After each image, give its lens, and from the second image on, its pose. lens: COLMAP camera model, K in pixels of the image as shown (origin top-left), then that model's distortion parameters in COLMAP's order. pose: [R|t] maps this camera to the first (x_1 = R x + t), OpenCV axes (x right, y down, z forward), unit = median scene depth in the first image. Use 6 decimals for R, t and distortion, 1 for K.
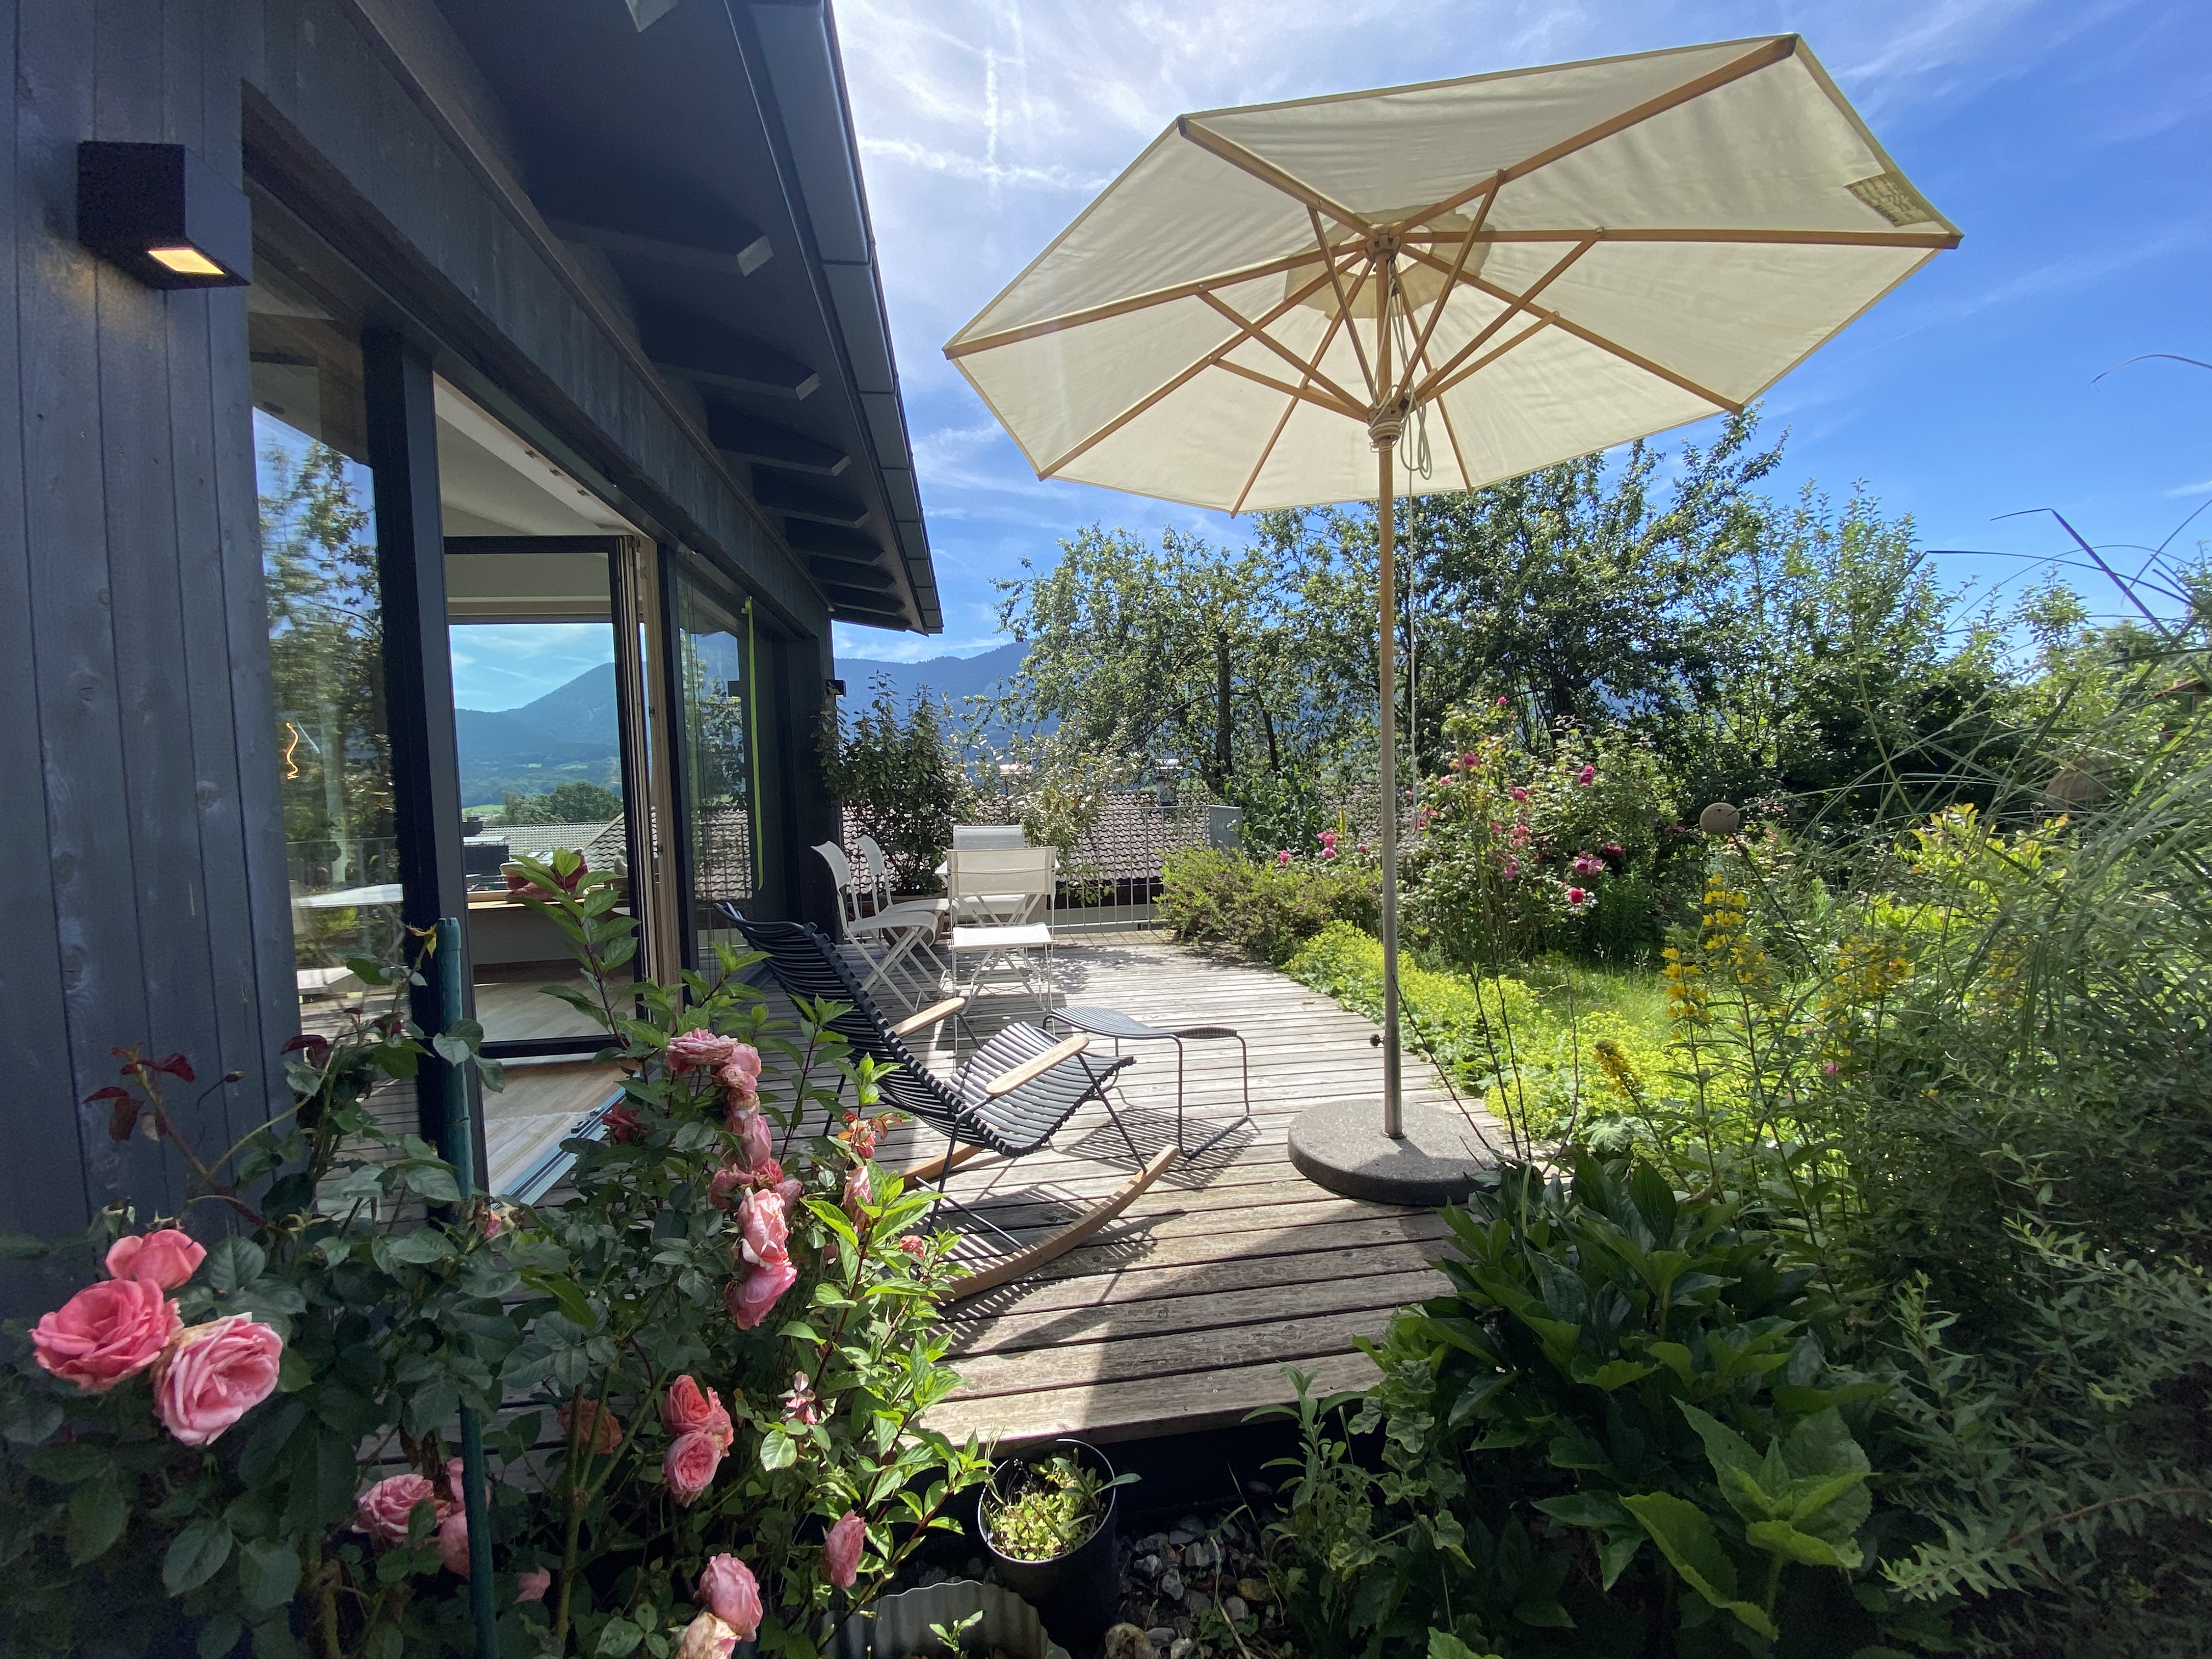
lens RADIAL K [[897.6, 0, 1106.0], [0, 897.6, 829.5], [0, 0, 1]] dist [0.000975, -0.012945]
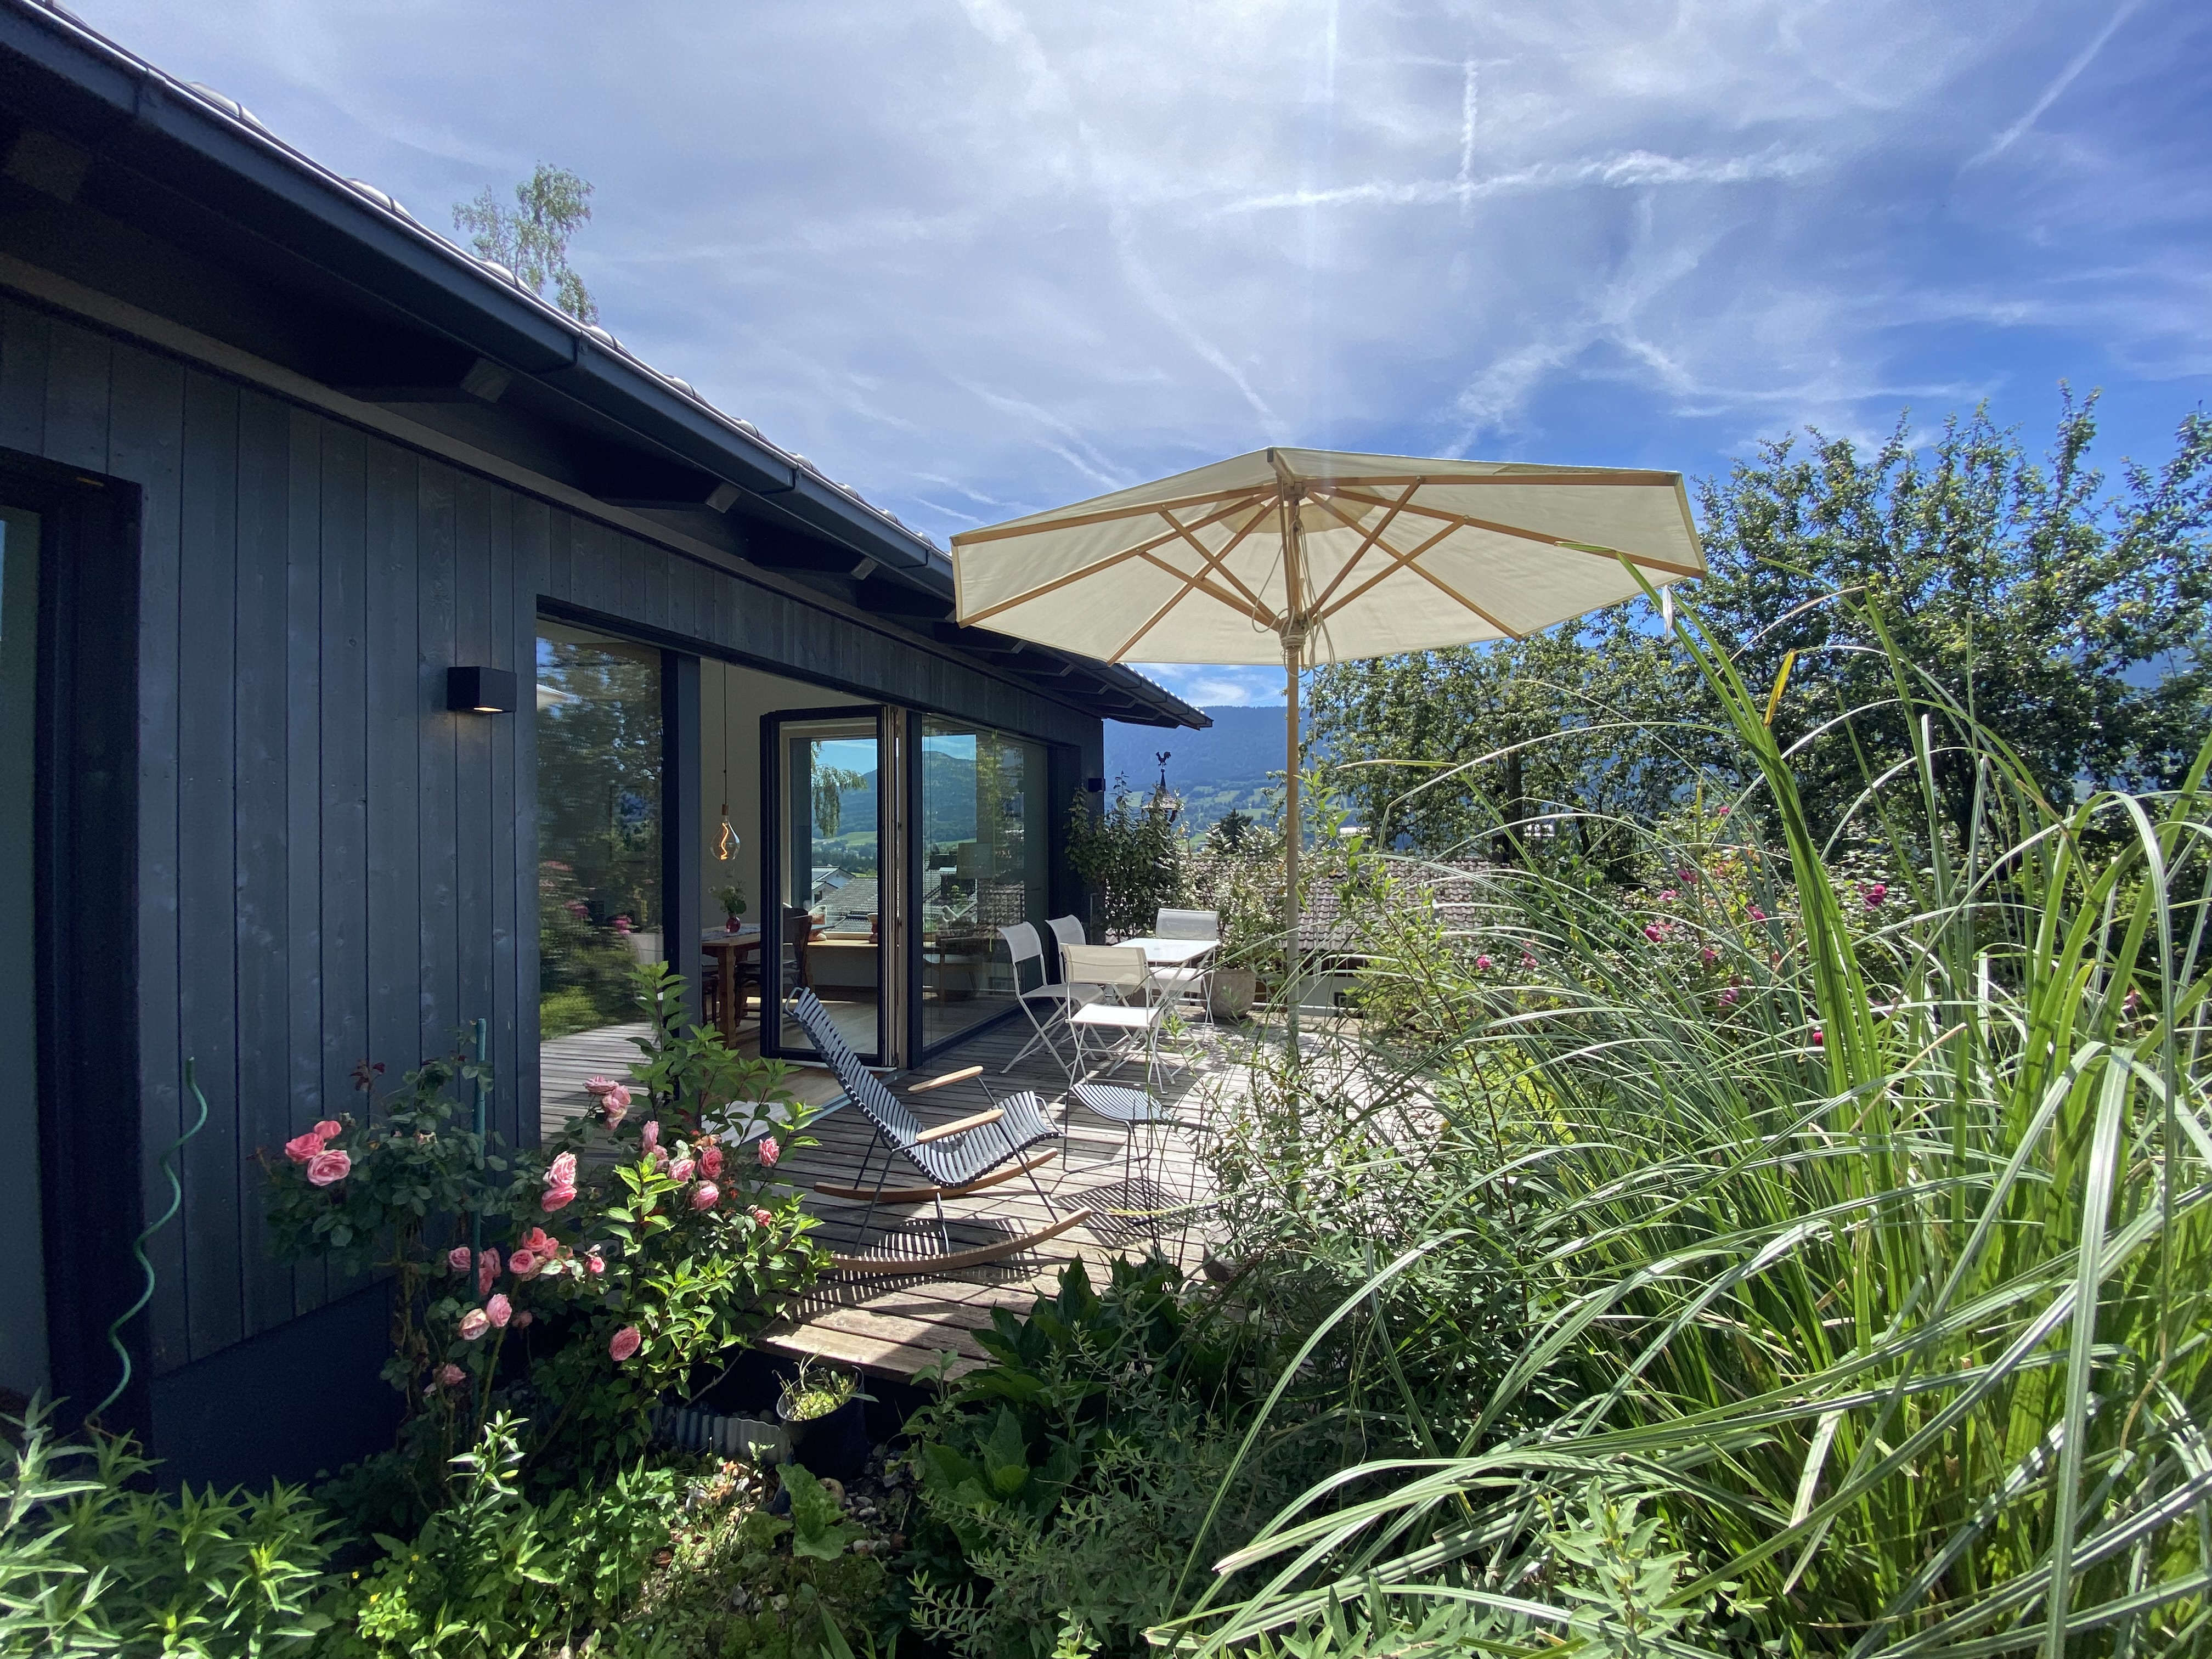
lens RADIAL K [[897.6, 0, 1106.0], [0, 897.6, 829.5], [0, 0, 1]] dist [0.000975, -0.012945]
pose [[0.898765, 0.028138, -0.437527, 0.827188], [-0.048960, 0.998138, -0.036382, -0.185172], [0.435688, 0.054120, 0.898469, -0.225535]]
